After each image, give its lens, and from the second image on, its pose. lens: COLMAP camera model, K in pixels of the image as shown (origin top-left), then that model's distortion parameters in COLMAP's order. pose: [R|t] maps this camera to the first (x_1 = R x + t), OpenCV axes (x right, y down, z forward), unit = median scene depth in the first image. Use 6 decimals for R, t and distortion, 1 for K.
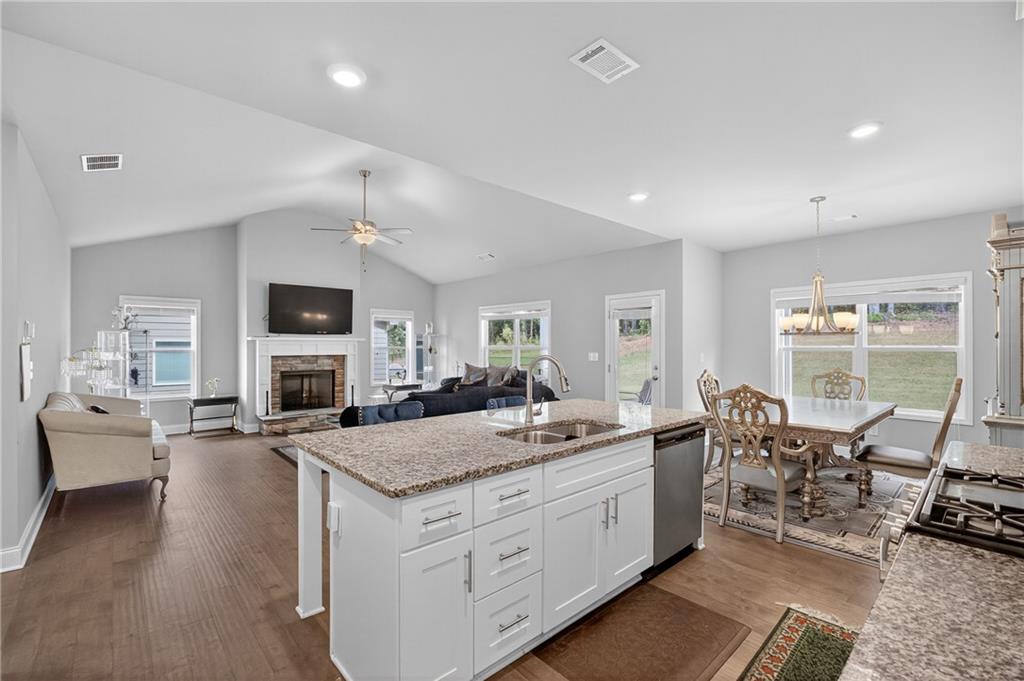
lens RADIAL K [[439.4, 0, 504.8], [0, 439.4, 345.4], [0, 0, 1]] dist [-0.007300, 0.001257]
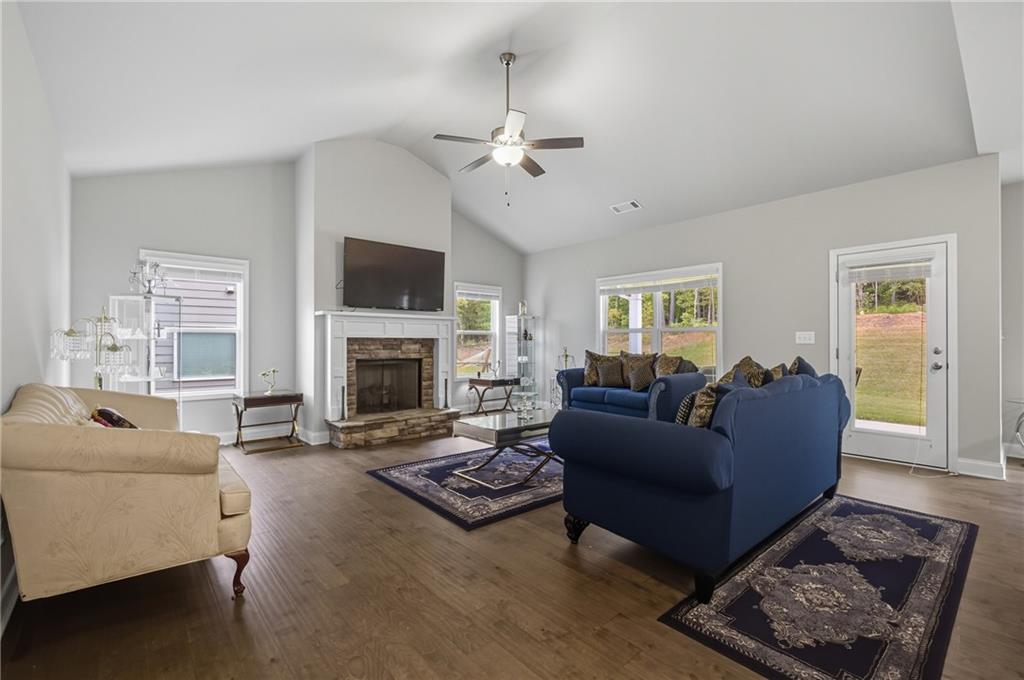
lens RADIAL K [[439.4, 0, 505.1], [0, 439.4, 344.5], [0, 0, 1]] dist [-0.007300, 0.001257]
pose [[0.999919, -0.000132, -0.012693, -0.262387], [0.000158, 0.999998, 0.002079, 0.033589], [0.012693, -0.002080, 0.999917, 0.279824]]
